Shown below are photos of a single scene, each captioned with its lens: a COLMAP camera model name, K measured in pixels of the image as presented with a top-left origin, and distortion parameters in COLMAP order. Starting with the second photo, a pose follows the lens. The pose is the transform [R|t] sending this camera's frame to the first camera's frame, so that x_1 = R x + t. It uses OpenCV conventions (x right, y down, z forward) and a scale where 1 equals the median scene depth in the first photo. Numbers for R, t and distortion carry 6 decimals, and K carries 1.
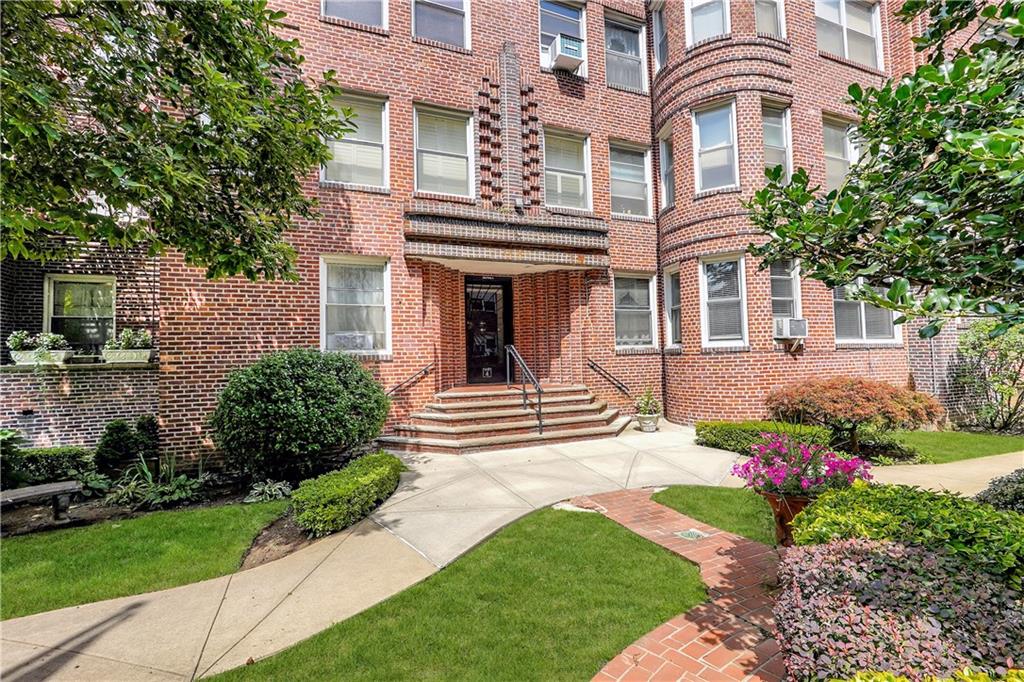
lens RADIAL K [[468.2, 0, 516.3], [0, 468.2, 336.8], [0, 0, 1]] dist [-0.022288, 0.010445]
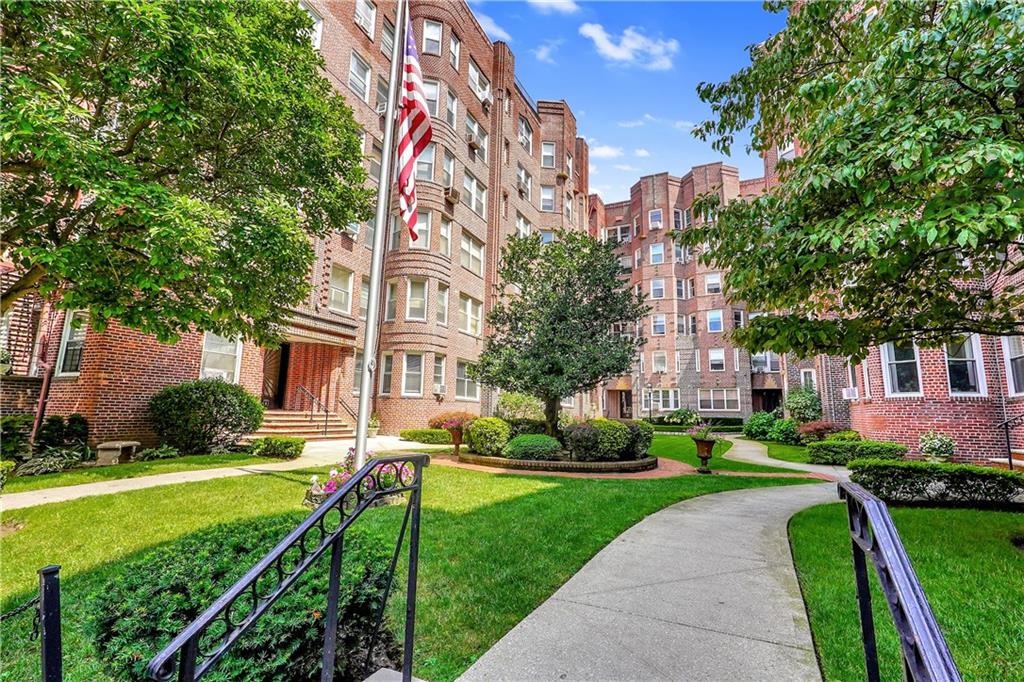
lens RADIAL K [[468.2, 0, 514.6], [0, 468.2, 340.1], [0, 0, 1]] dist [-0.022288, 0.010445]
pose [[0.708567, 0.151687, 0.689147, -0.656288], [-0.071273, 0.987012, -0.143969, 0.041633], [-0.702035, 0.052894, 0.710175, -0.754043]]
